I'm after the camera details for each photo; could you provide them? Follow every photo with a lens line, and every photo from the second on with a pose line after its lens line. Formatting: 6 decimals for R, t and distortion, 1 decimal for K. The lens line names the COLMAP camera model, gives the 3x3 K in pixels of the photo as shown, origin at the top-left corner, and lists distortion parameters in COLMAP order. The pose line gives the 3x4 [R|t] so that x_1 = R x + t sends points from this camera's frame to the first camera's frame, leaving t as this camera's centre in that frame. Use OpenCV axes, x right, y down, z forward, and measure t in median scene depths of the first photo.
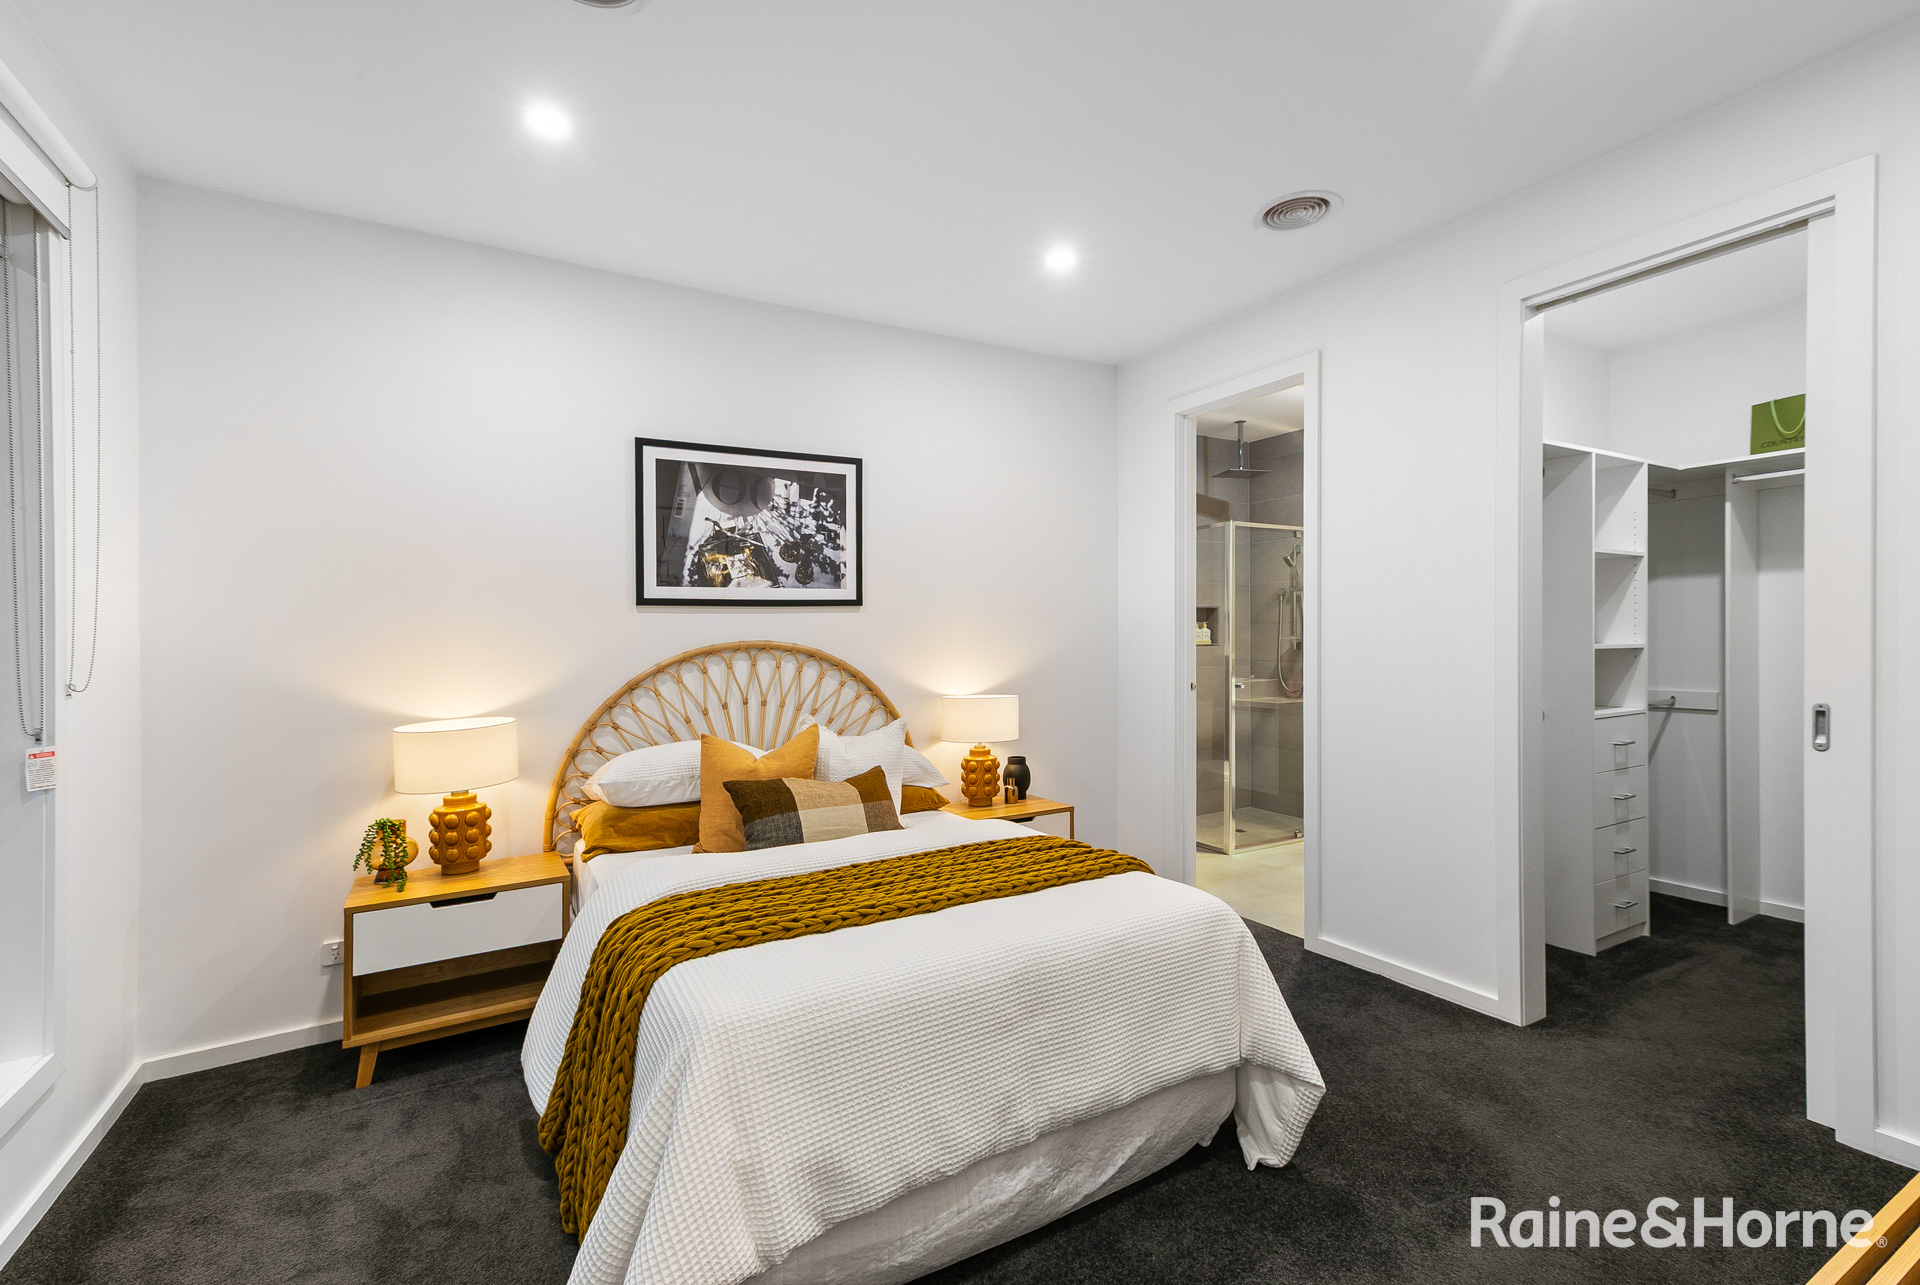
lens RADIAL K [[860.2, 0, 958.6], [0, 860.2, 633.4], [0, 0, 1]] dist [0.001551, -0.000195]
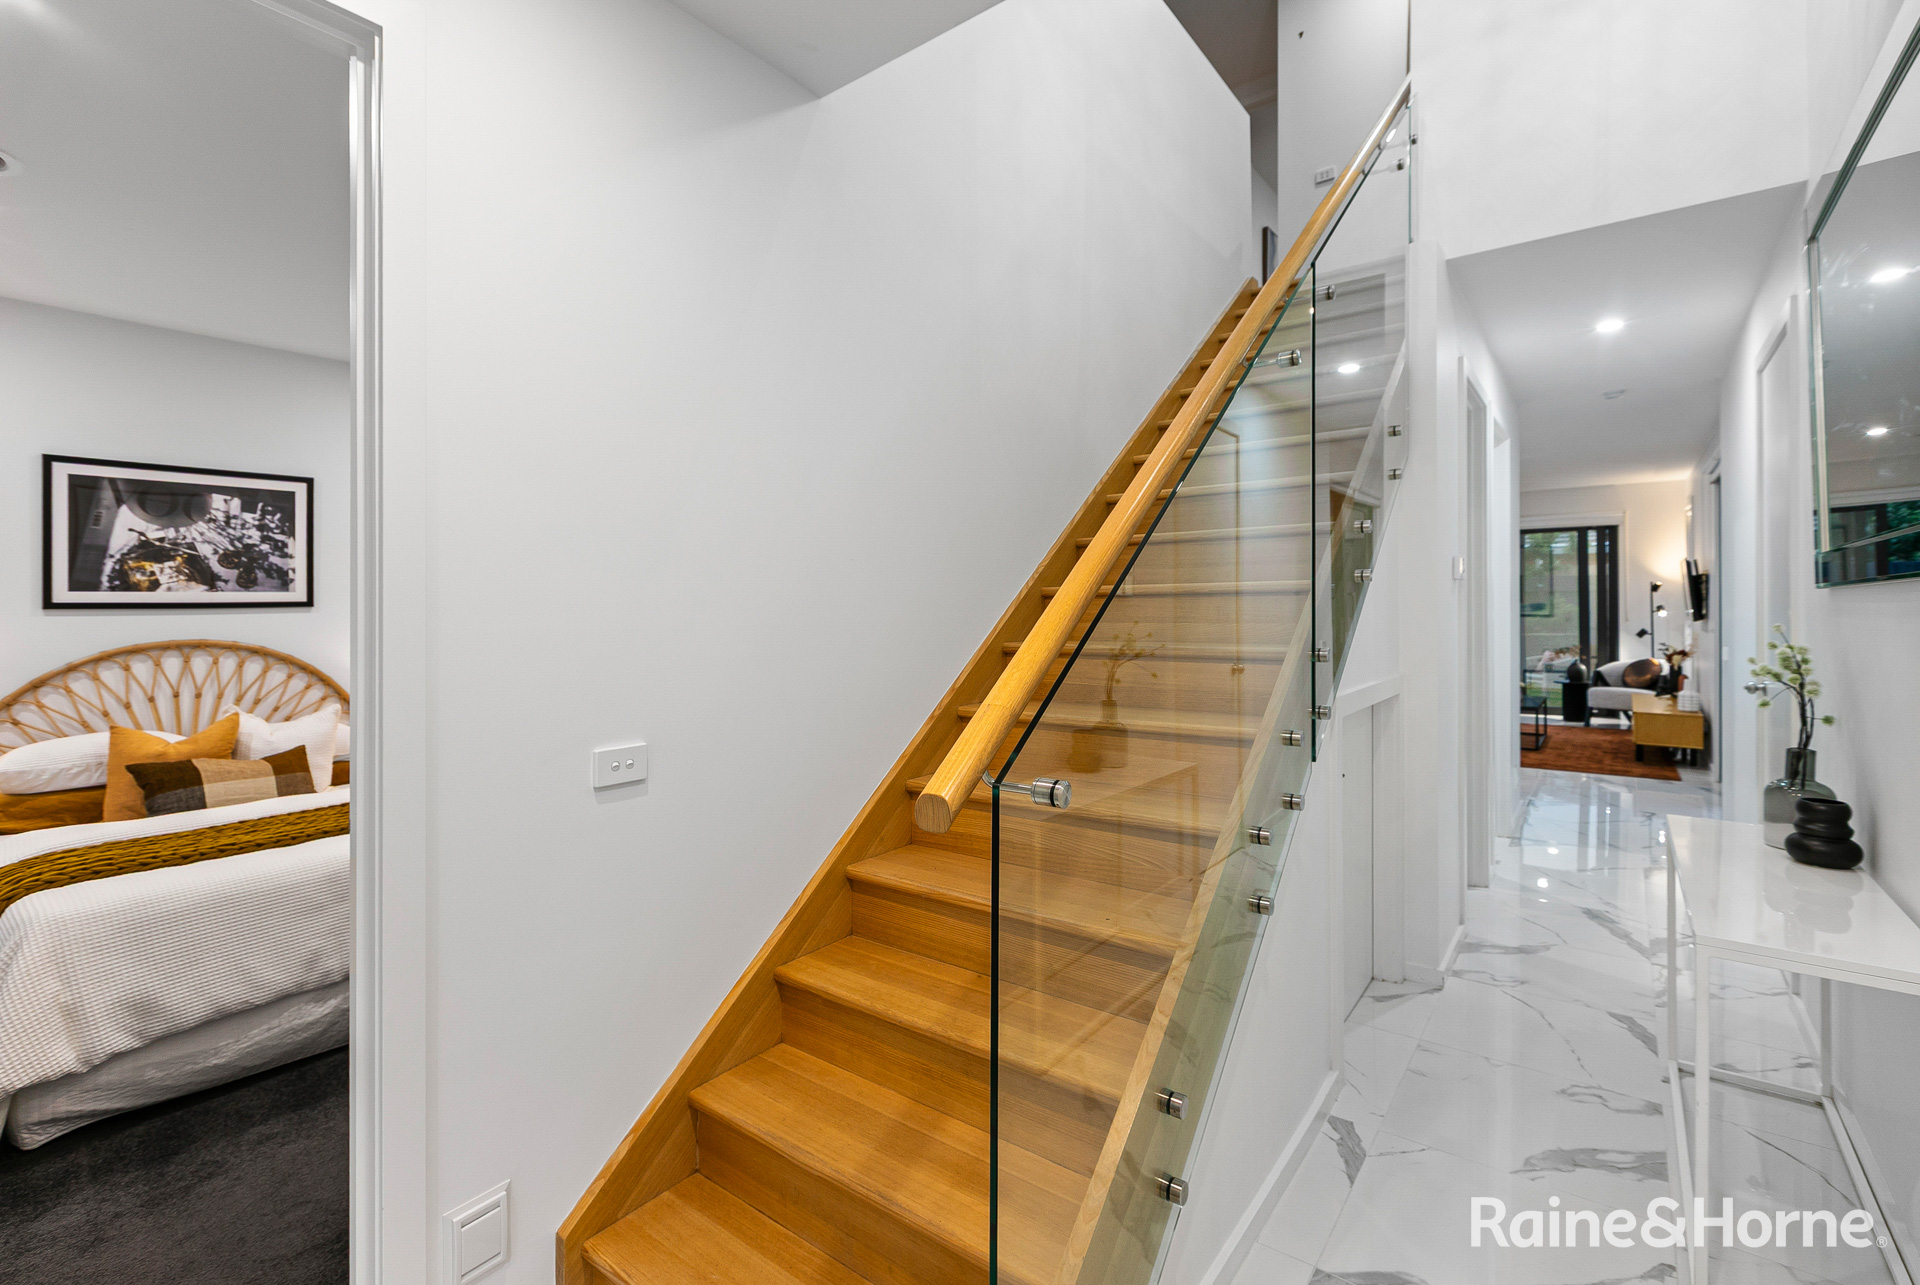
lens RADIAL K [[866.6, 0, 956.6], [0, 866.6, 605.0], [0, 0, 1]] dist [-0.001160, -0.001213]
pose [[0.922280, 0.005464, 0.386485, 0.250466], [-0.005122, 0.999985, -0.001915, -0.039734], [-0.386489, -0.000214, 0.922294, -0.420200]]
